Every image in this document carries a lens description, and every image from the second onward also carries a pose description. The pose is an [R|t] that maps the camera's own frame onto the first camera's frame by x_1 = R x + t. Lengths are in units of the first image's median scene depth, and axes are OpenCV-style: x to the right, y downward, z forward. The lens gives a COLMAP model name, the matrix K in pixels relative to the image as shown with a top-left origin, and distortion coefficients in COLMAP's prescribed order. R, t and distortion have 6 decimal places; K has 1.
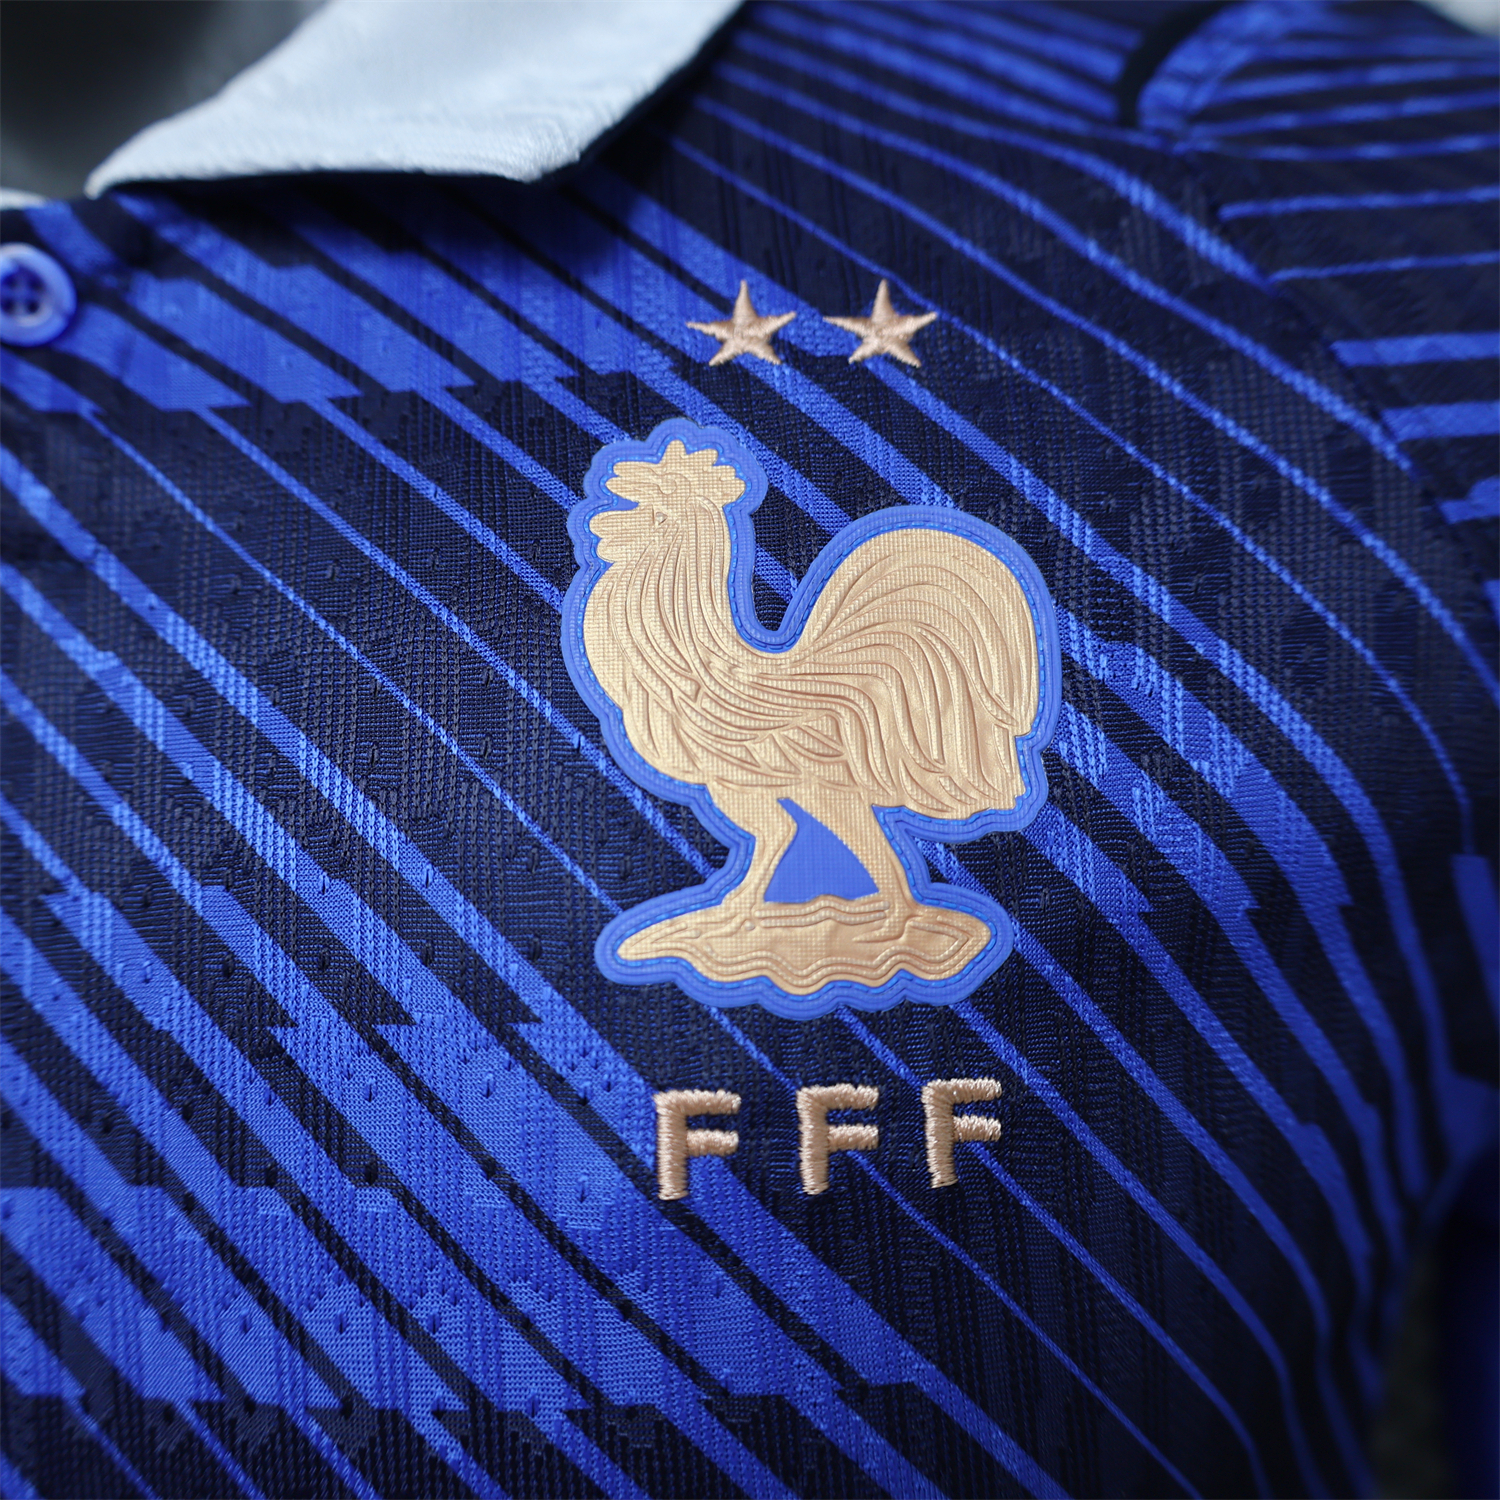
lens RADIAL K [[1512.0, 0, 750.0], [0, 1512.0, 750.0], [0, 0, 1]] dist [0.008931, 0.003532]
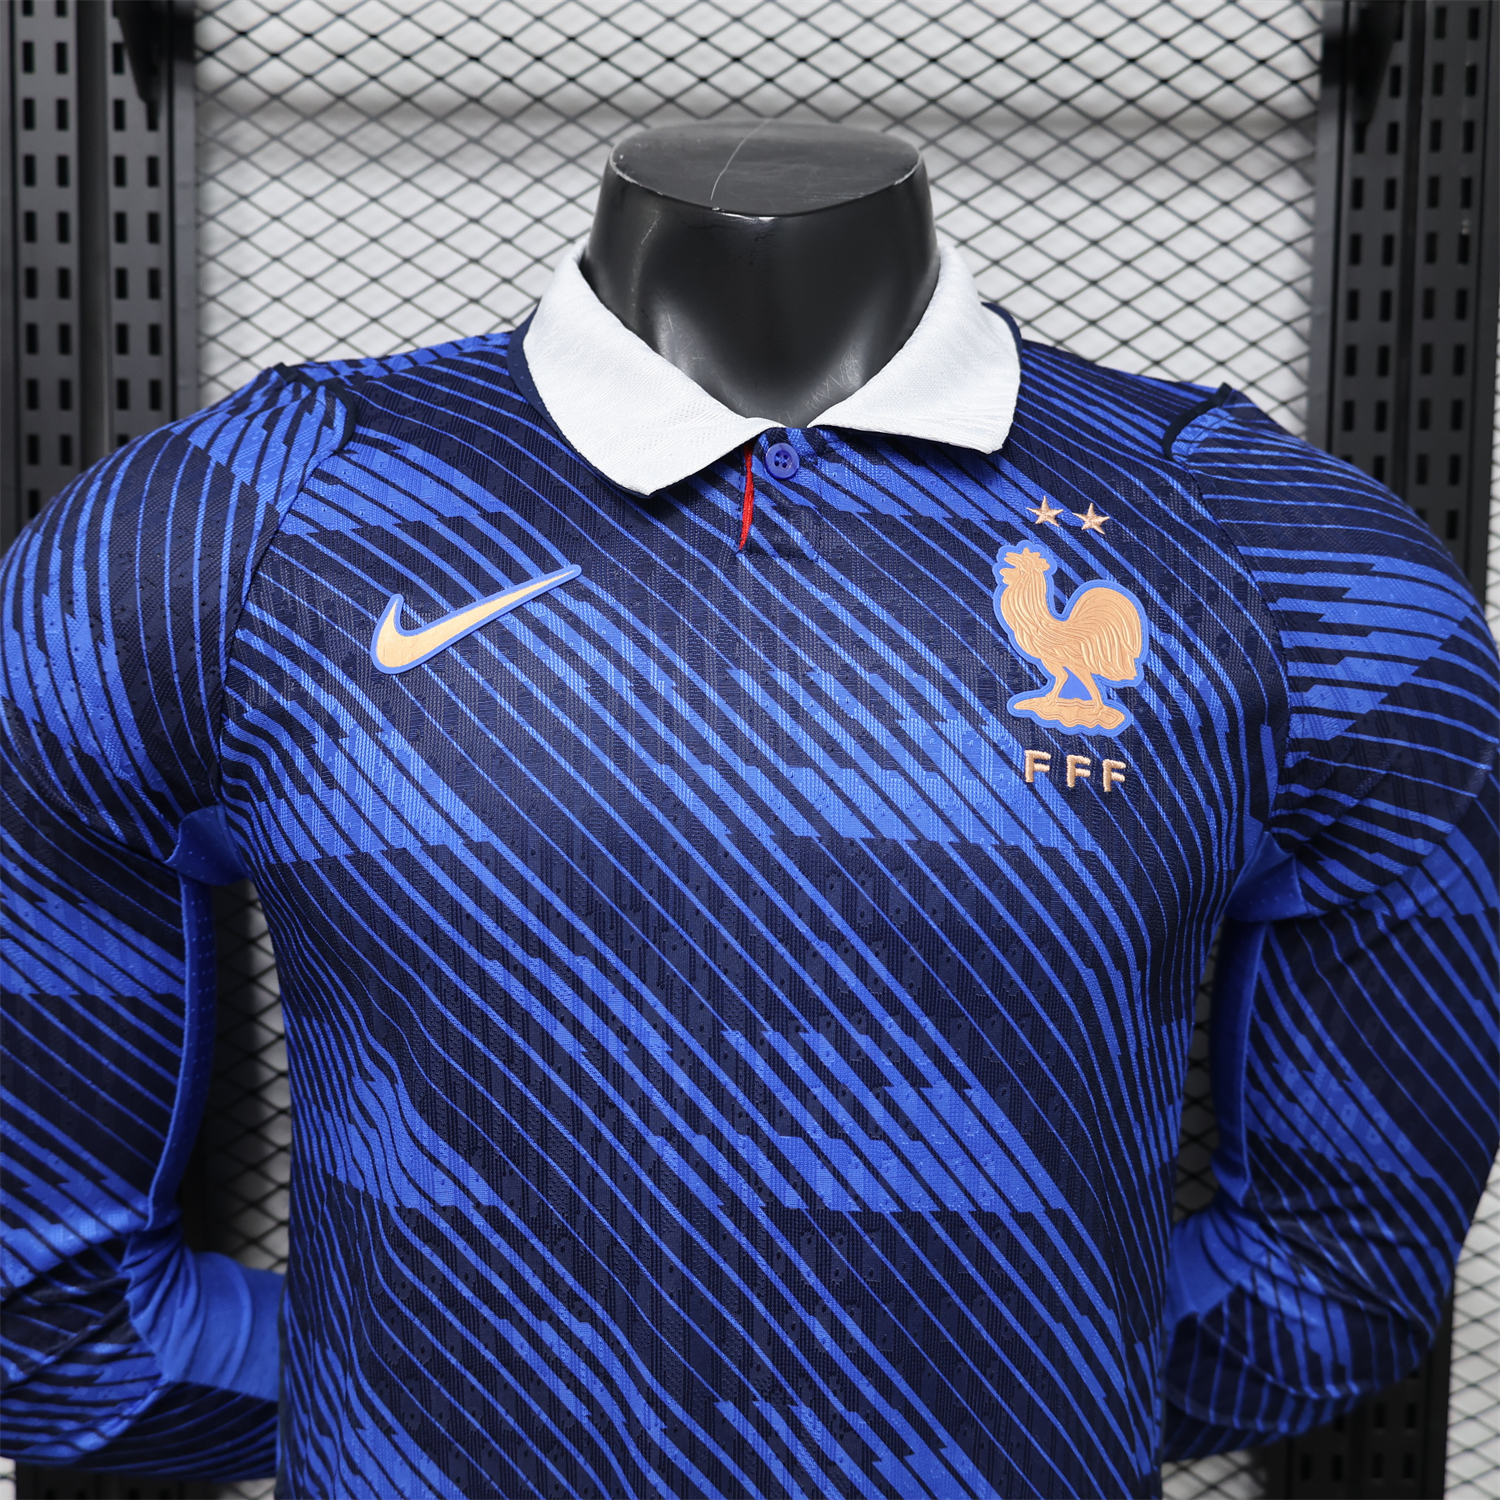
lens RADIAL K [[1512.0, 0, 750.0], [0, 1512.0, 750.0], [0, 0, 1]] dist [0.008931, 0.003532]
pose [[0.980298, 0.118771, 0.157826, -1.005405], [-0.106443, 0.990729, -0.084421, 0.495395], [-0.166390, 0.065958, 0.983852, -1.791841]]
